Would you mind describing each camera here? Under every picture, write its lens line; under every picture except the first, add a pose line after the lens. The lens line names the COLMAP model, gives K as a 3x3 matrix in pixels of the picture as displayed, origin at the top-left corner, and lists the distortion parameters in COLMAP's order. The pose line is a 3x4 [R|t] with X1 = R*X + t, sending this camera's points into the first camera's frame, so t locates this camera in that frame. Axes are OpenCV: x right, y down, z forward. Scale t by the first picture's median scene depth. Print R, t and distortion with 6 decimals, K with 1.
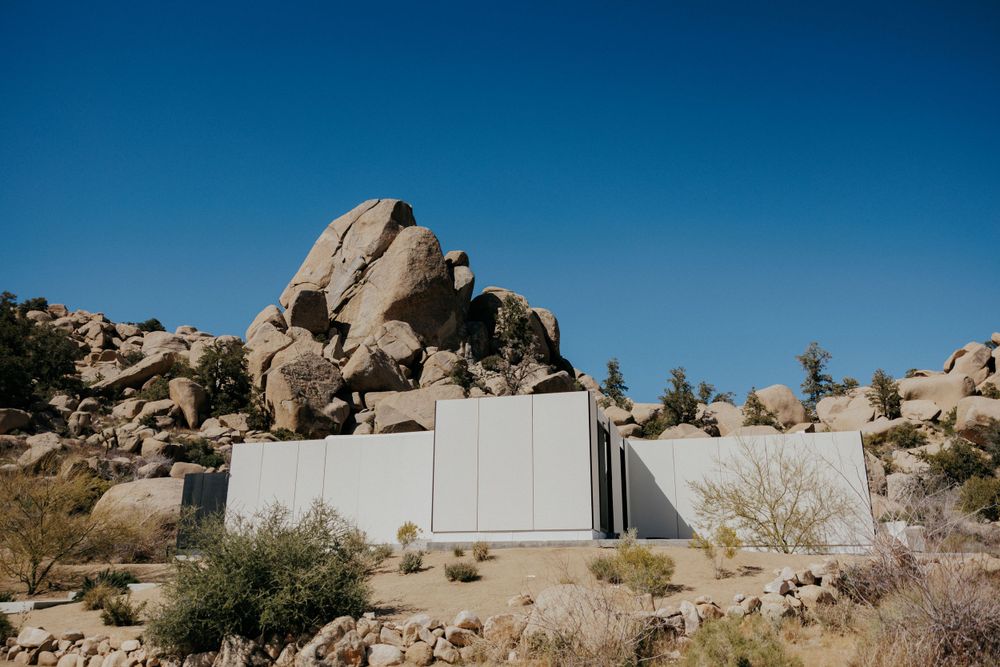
lens RADIAL K [[835.2, 0, 499.2], [0, 835.2, 329.8], [0, 0, 1]] dist [0.054448, 0.000294]
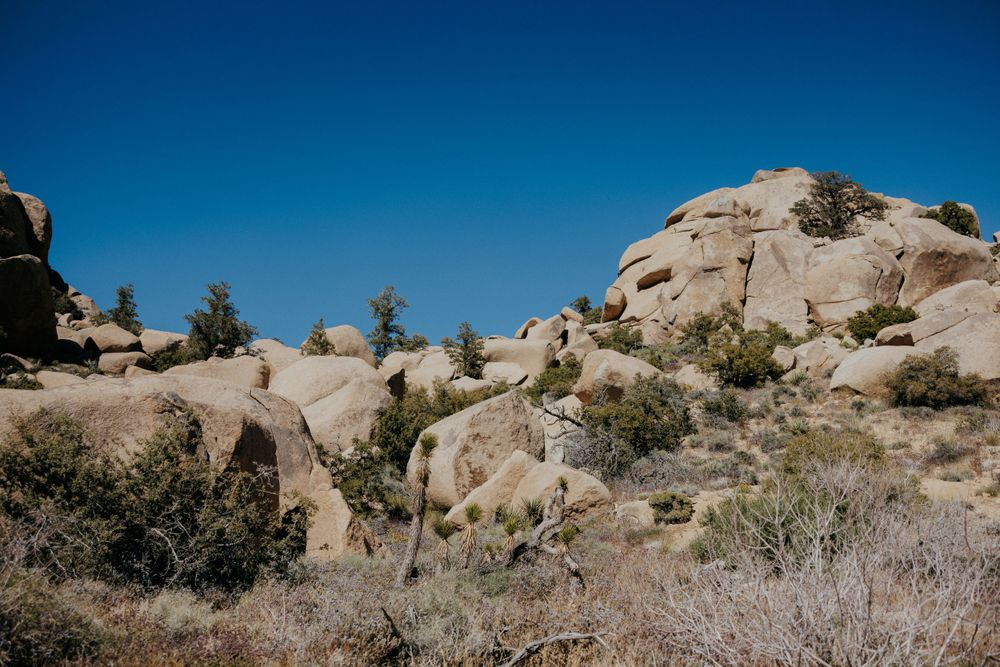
lens RADIAL K [[835.2, 0, 504.1], [0, 835.2, 329.5], [0, 0, 1]] dist [0.054448, 0.000294]
pose [[0.841318, 0.143920, 0.521028, 0.047637], [-0.158845, 0.987171, -0.016189, 0.056257], [-0.516674, -0.069142, 0.853386, 0.251167]]
